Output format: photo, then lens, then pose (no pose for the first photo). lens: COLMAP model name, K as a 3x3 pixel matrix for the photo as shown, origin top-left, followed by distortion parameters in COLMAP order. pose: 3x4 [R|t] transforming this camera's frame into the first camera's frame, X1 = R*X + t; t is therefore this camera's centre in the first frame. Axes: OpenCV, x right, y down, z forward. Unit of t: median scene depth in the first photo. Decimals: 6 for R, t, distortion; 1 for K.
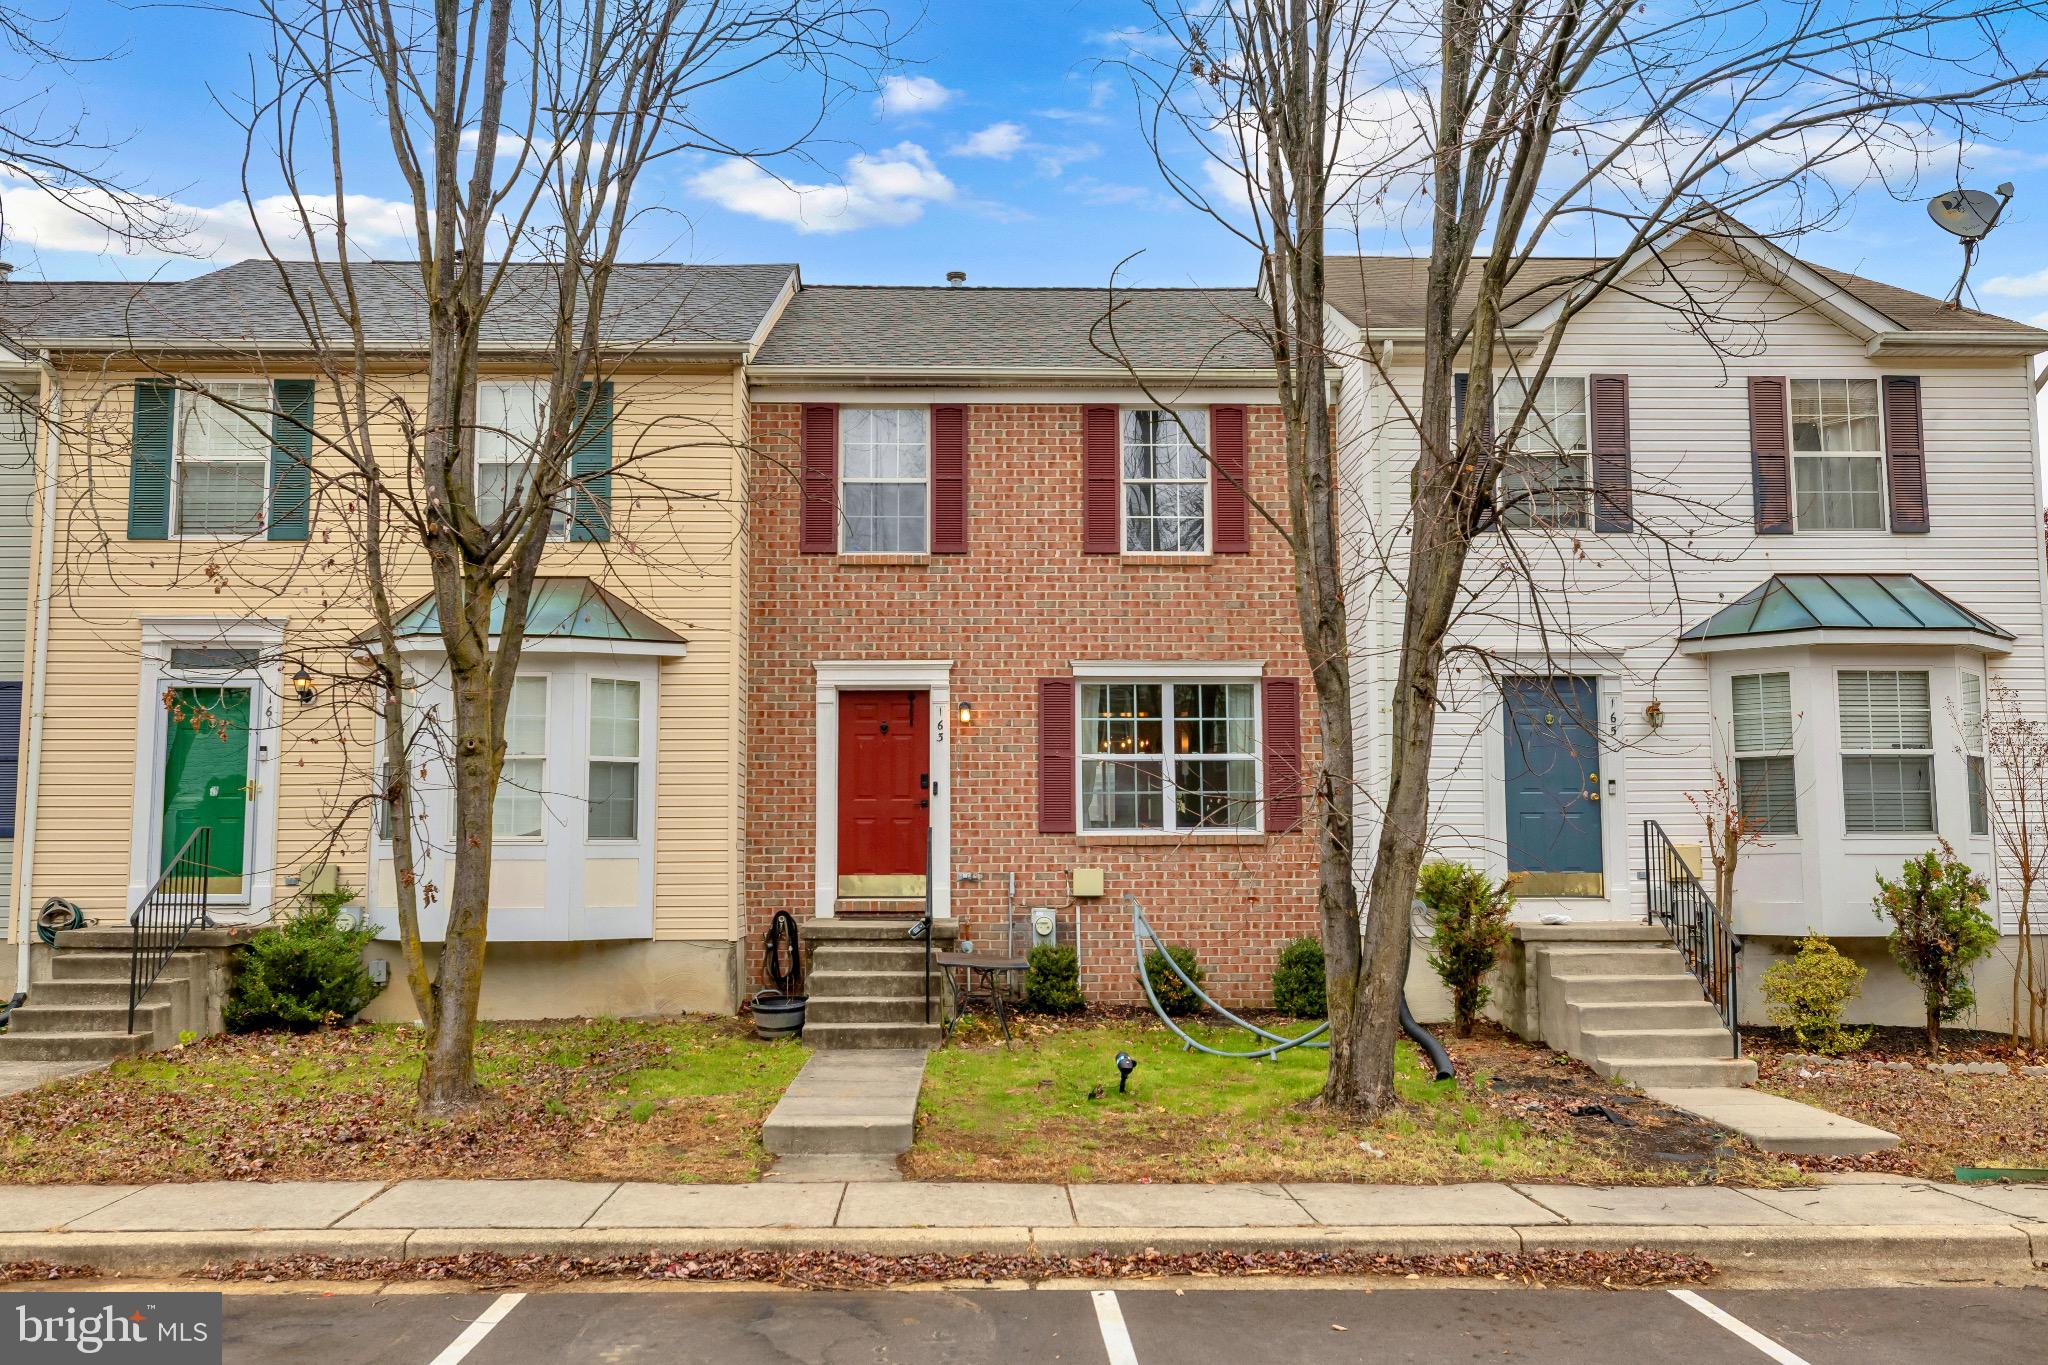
lens RADIAL K [[1749.4, 0, 1025.1], [0, 1749.4, 682.4], [0, 0, 1]] dist [0.000455, 0.004876]
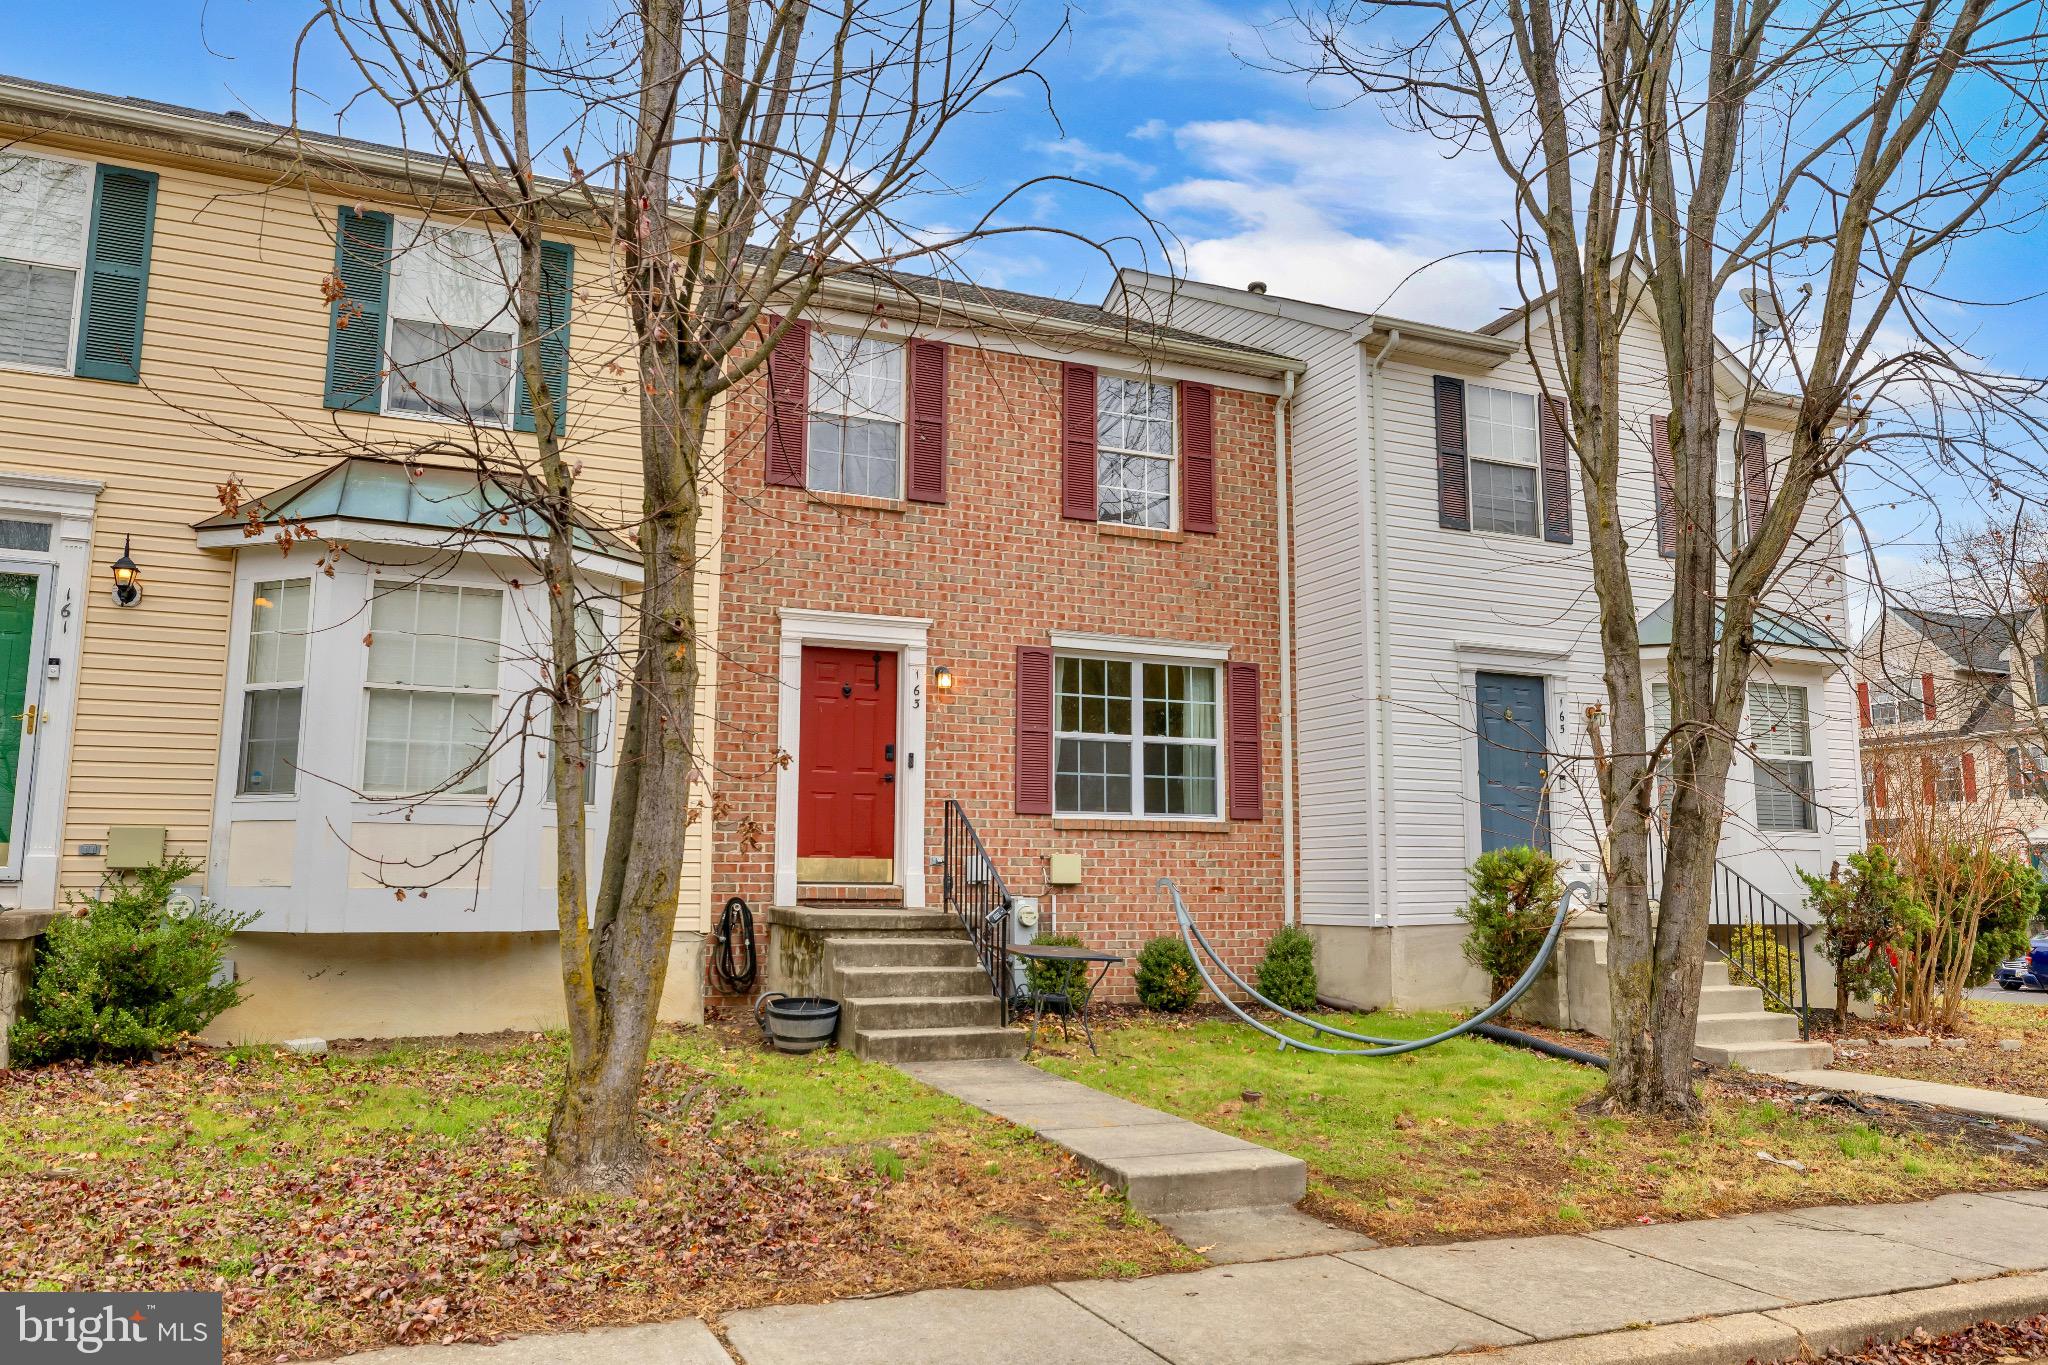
lens RADIAL K [[1443.6, 0, 1022.0], [0, 1443.6, 680.5], [0, 0, 1]] dist [-0.005815, 0.009224]
pose [[0.930769, 0.060442, 0.360577, -0.267838], [-0.046604, 0.997809, -0.046958, 0.052202], [-0.362625, 0.026902, 0.931547, 0.297601]]
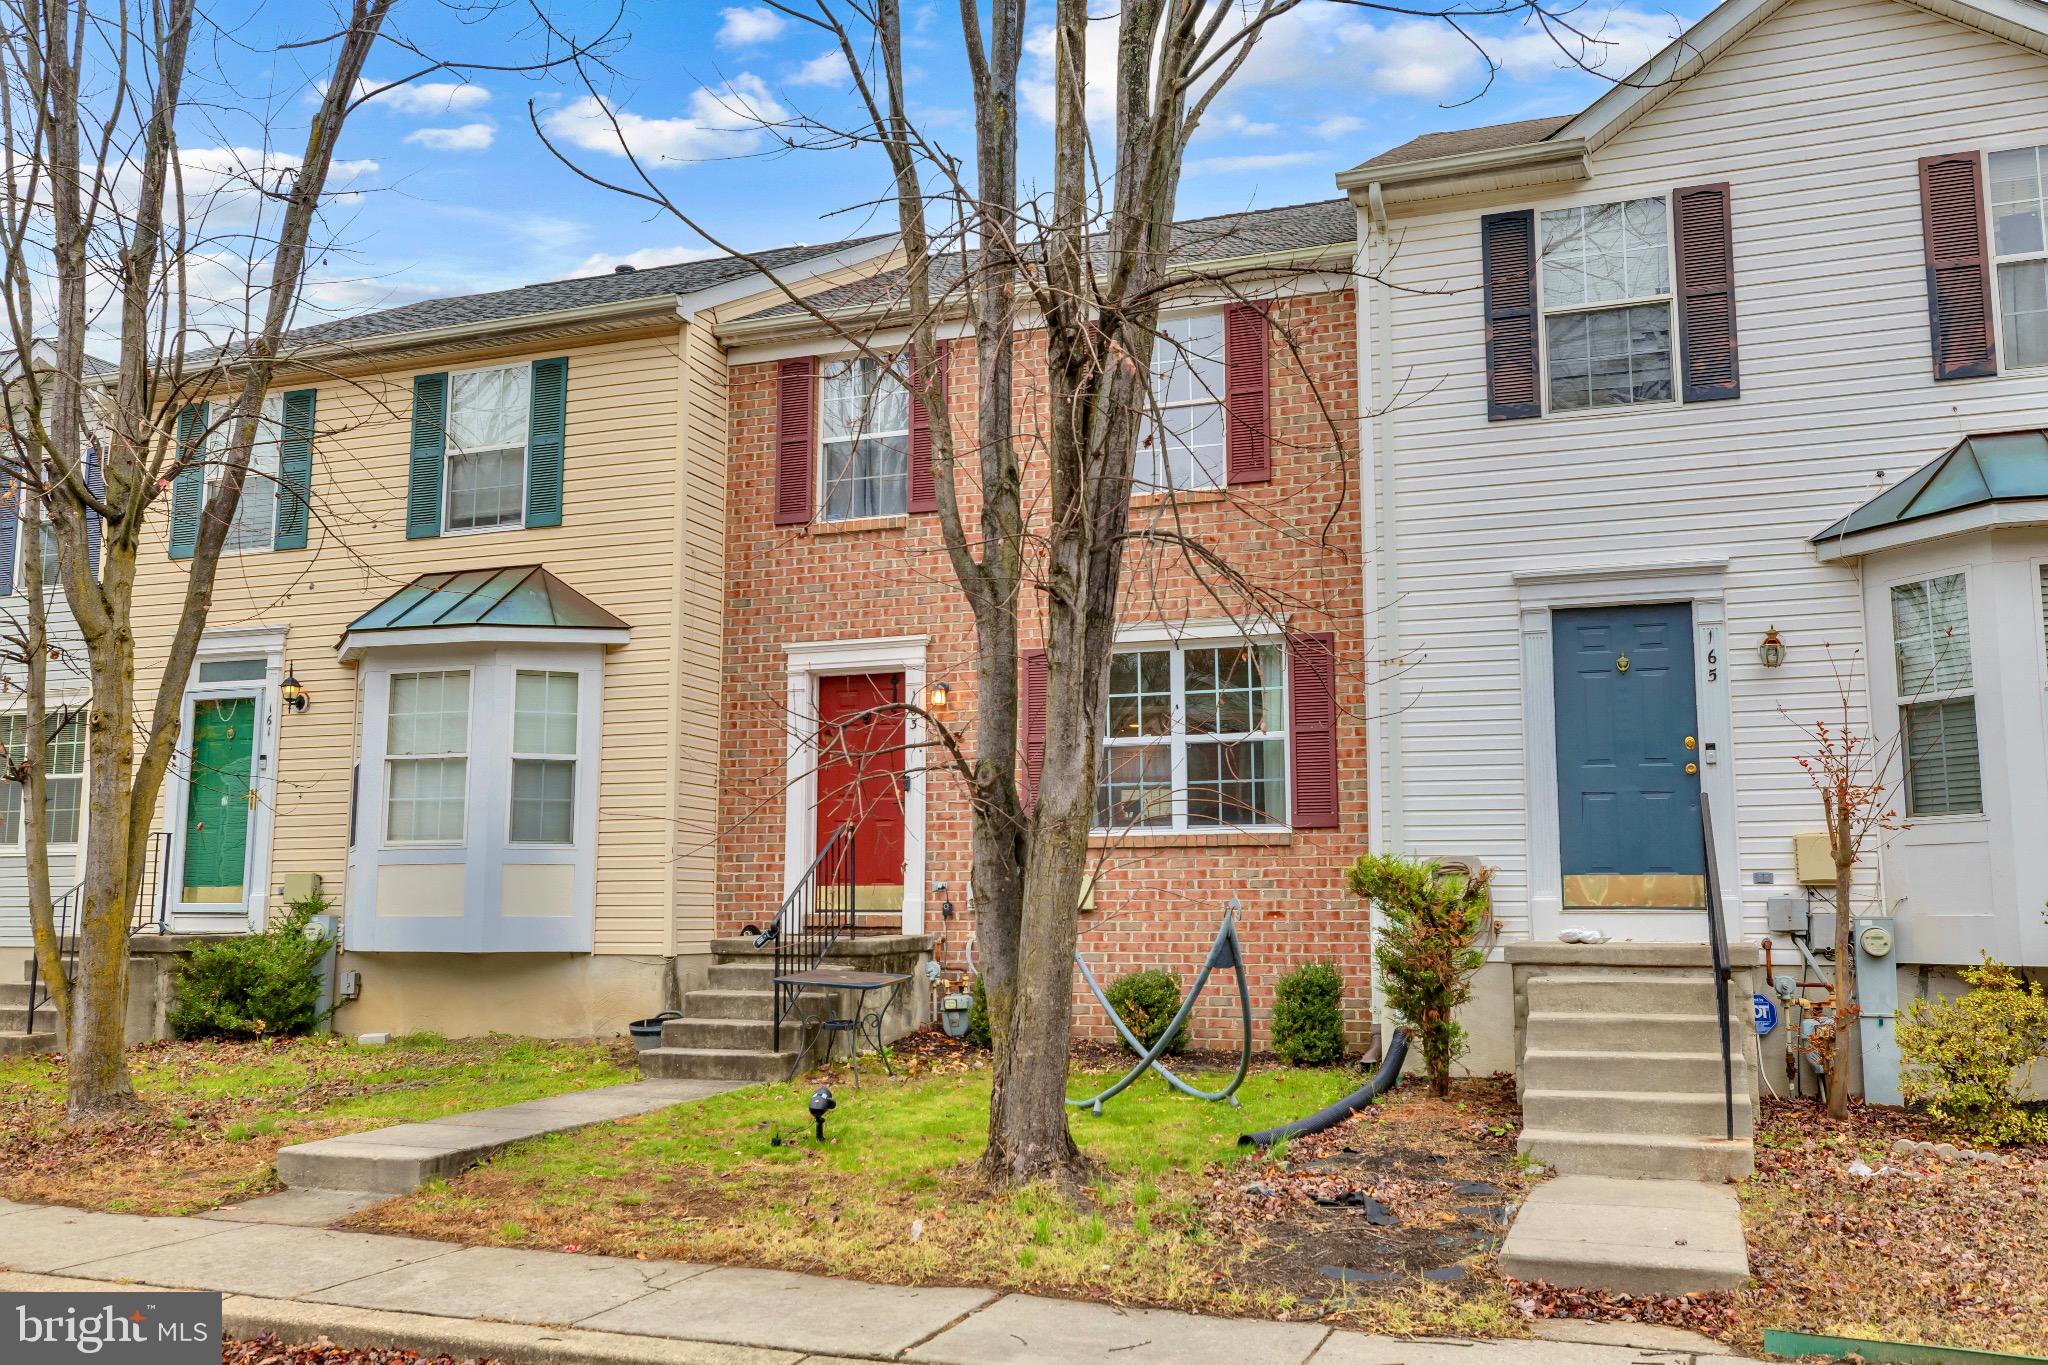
lens RADIAL K [[1749.4, 0, 1023.9], [0, 1749.4, 677.5], [0, 0, 1]] dist [0.000455, 0.004876]
pose [[0.926676, -0.047289, -0.372875, 0.327828], [0.033823, 0.998521, -0.042576, 0.047414], [0.374336, 0.026842, 0.926904, 0.224214]]
